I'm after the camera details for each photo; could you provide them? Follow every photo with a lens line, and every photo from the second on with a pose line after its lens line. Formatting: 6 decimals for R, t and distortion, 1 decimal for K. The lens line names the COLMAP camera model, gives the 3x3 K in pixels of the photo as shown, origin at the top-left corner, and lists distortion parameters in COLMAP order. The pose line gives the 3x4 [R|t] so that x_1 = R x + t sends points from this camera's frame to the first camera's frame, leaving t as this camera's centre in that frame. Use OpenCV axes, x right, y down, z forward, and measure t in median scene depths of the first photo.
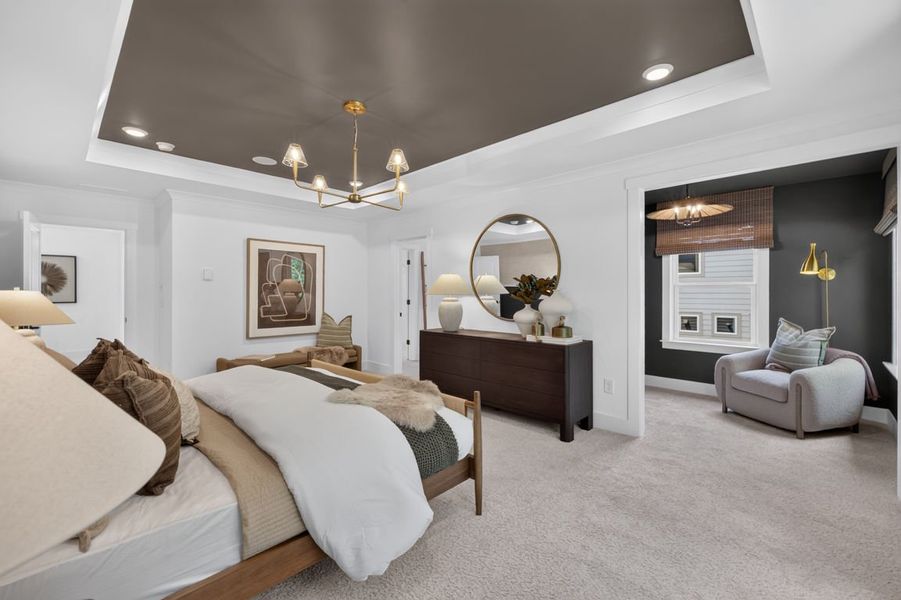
lens RADIAL K [[375.8, 0, 450.0], [0, 375.8, 294.4], [0, 0, 1]] dist [-0.000363, -0.000989]
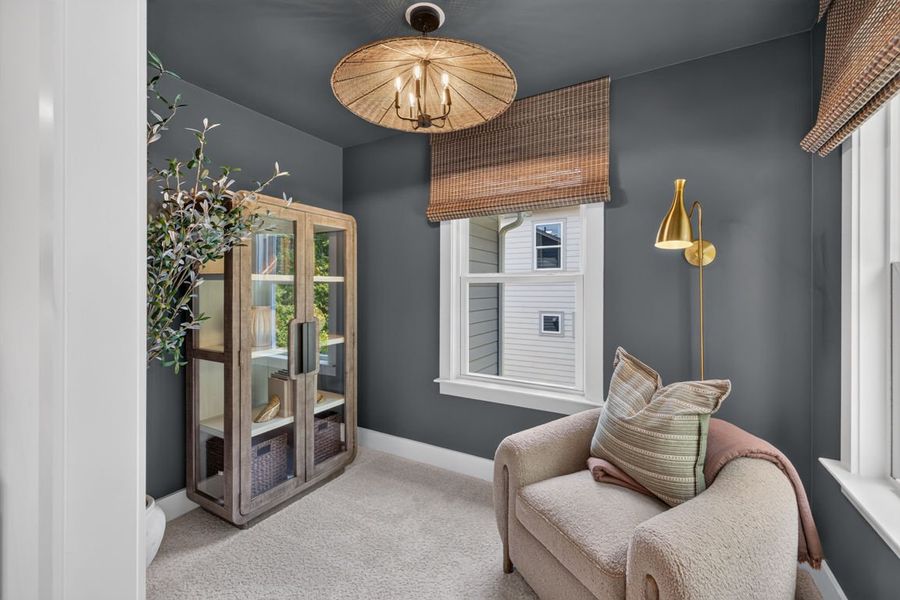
lens RADIAL K [[375.4, 0, 449.9], [0, 375.4, 293.6], [0, 0, 1]] dist [-0.000363, -0.000989]
pose [[0.967815, -0.001577, 0.251658, 0.588491], [0.000039, 0.999981, 0.006116, -0.004823], [-0.251663, -0.005909, 0.967797, 0.633558]]
